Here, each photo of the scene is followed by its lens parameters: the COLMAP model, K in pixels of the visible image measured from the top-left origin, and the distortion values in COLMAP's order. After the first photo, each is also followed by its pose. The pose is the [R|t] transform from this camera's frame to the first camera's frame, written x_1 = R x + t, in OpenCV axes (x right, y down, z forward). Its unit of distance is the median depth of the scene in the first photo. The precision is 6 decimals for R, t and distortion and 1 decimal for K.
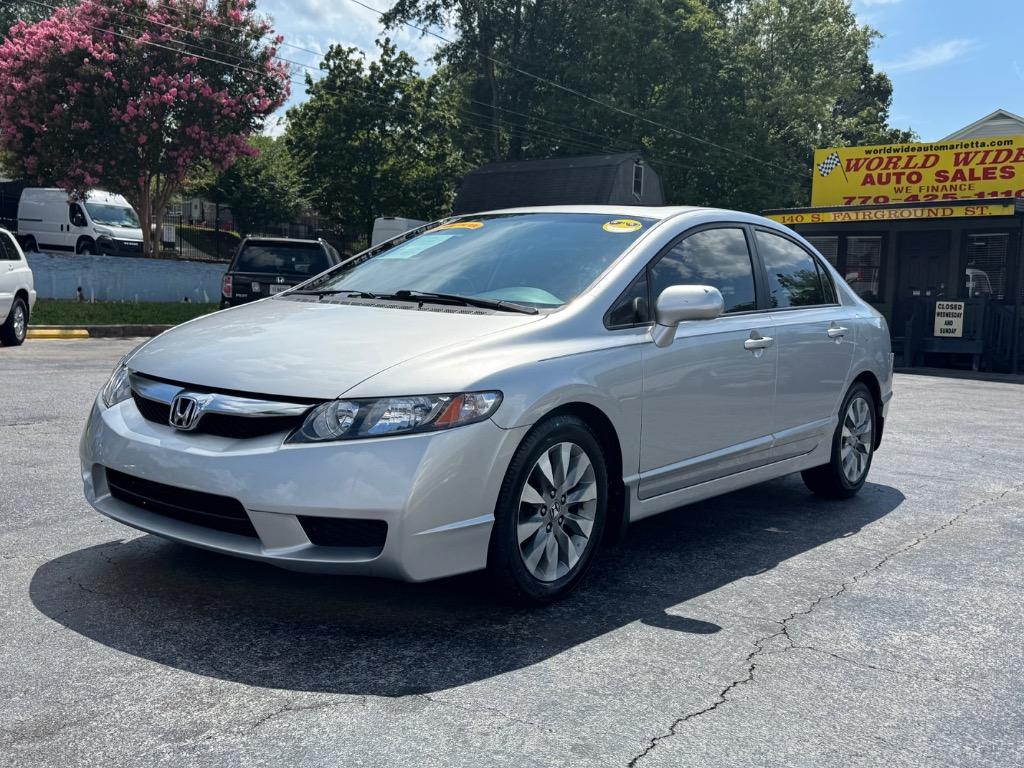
lens RADIAL K [[1005.3, 0, 516.5], [0, 1005.3, 388.7], [0, 0, 1]] dist [0.135831, -0.286405]
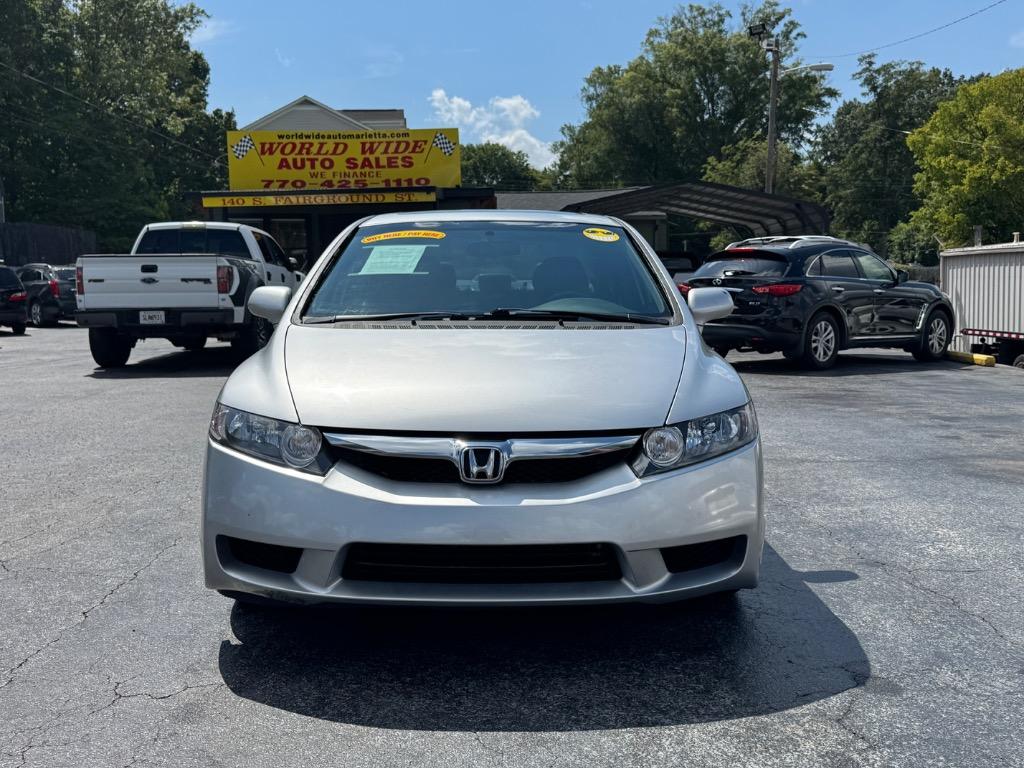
lens RADIAL K [[1005.3, 0, 516.5], [0, 1005.3, 388.7], [0, 0, 1]] dist [0.135831, -0.286405]
pose [[0.789217, -0.109253, 0.604318, -0.121938], [0.095093, 0.993920, 0.055500, -0.013001], [-0.606707, 0.013665, 0.794808, 0.039824]]
